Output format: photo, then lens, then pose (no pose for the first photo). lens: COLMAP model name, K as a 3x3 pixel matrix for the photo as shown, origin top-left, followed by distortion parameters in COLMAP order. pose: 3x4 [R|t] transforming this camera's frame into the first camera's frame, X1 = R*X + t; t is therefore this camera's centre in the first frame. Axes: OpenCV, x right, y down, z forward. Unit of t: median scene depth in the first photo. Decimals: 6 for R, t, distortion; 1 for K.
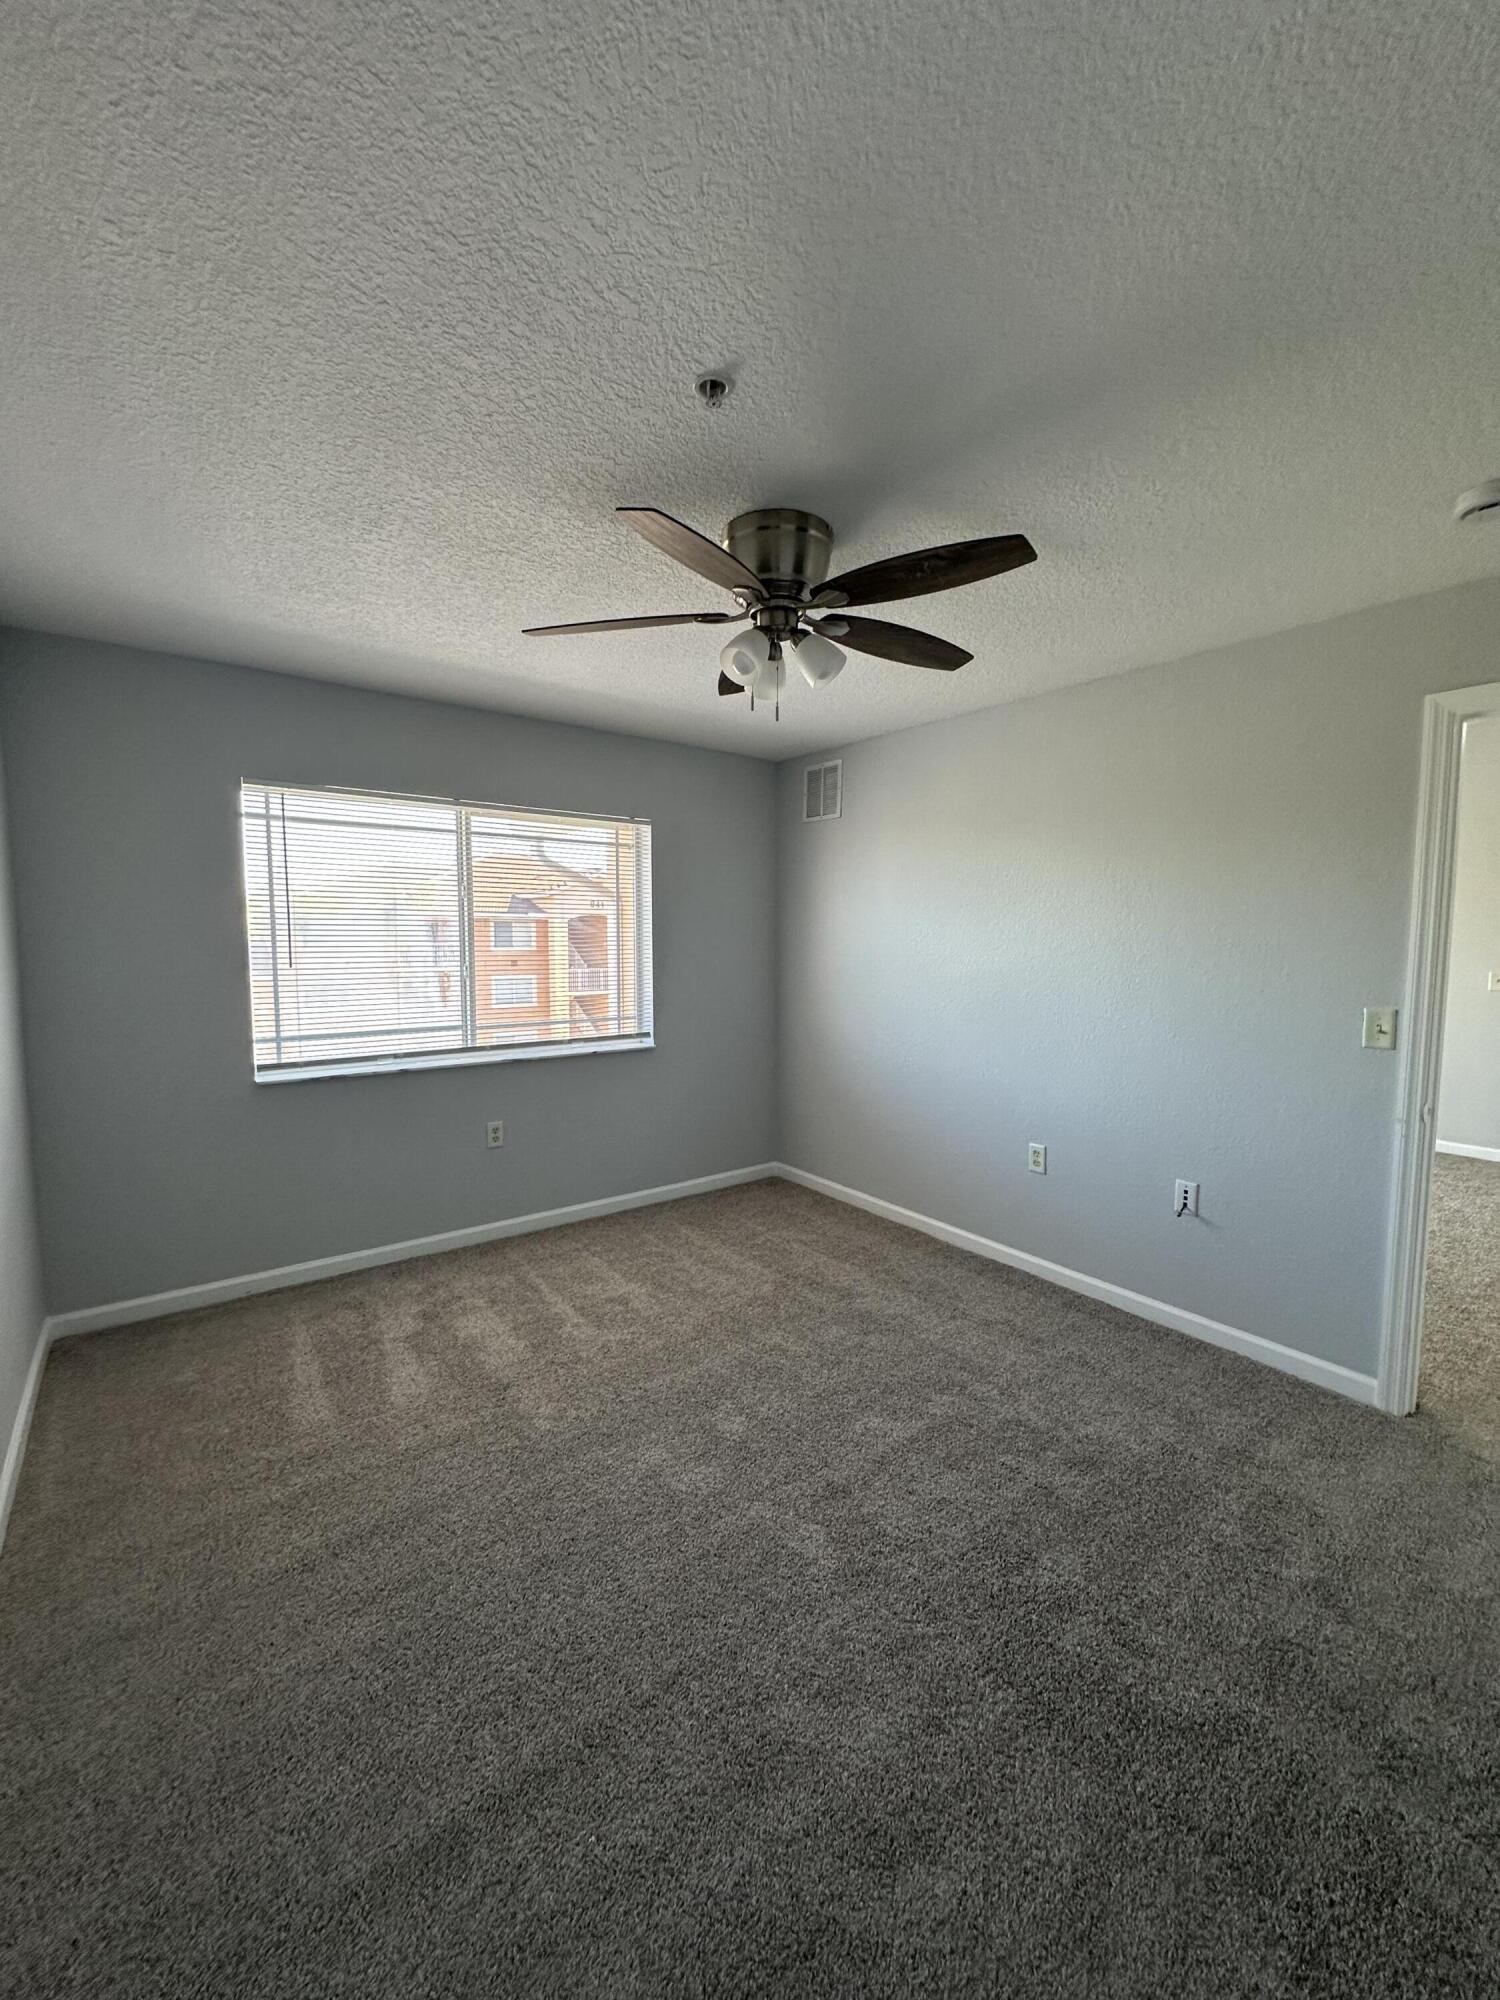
lens RADIAL K [[796.3, 0, 750.0], [0, 796.3, 1000.0], [0, 0, 1]] dist [-0.003331, 0.000784]
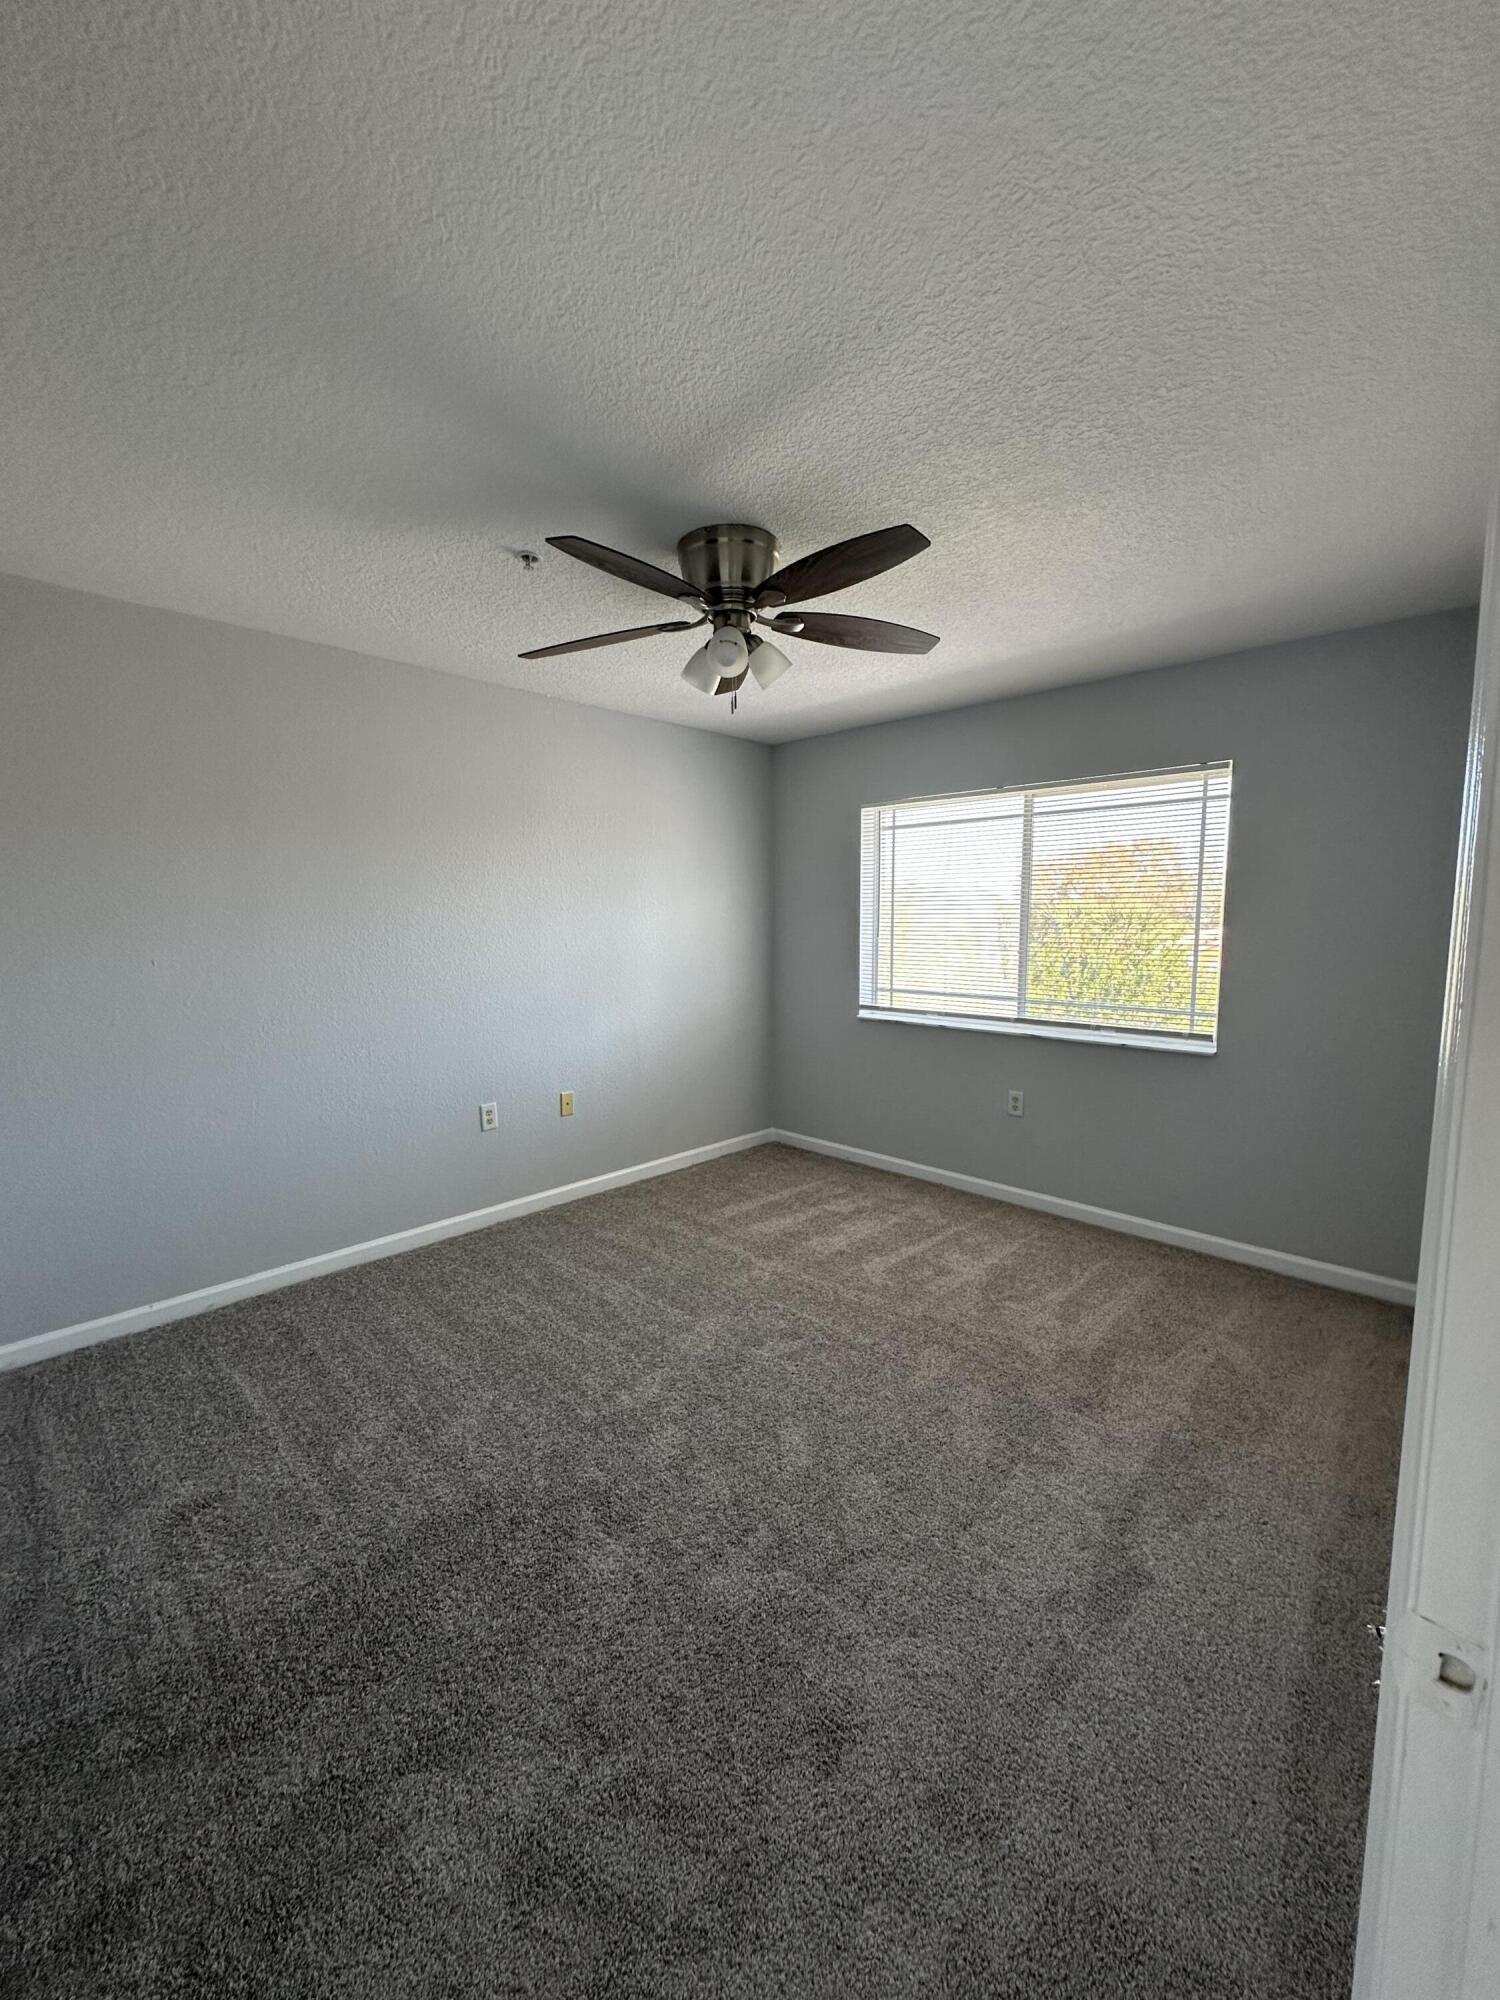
lens RADIAL K [[796.3, 0, 750.0], [0, 796.3, 1000.0], [0, 0, 1]] dist [-0.003331, 0.000784]
pose [[0.156867, 0.100207, -0.982523, 0.715605], [-0.073480, 0.993266, 0.089571, -0.038322], [0.984882, 0.058145, 0.163174, 0.534357]]
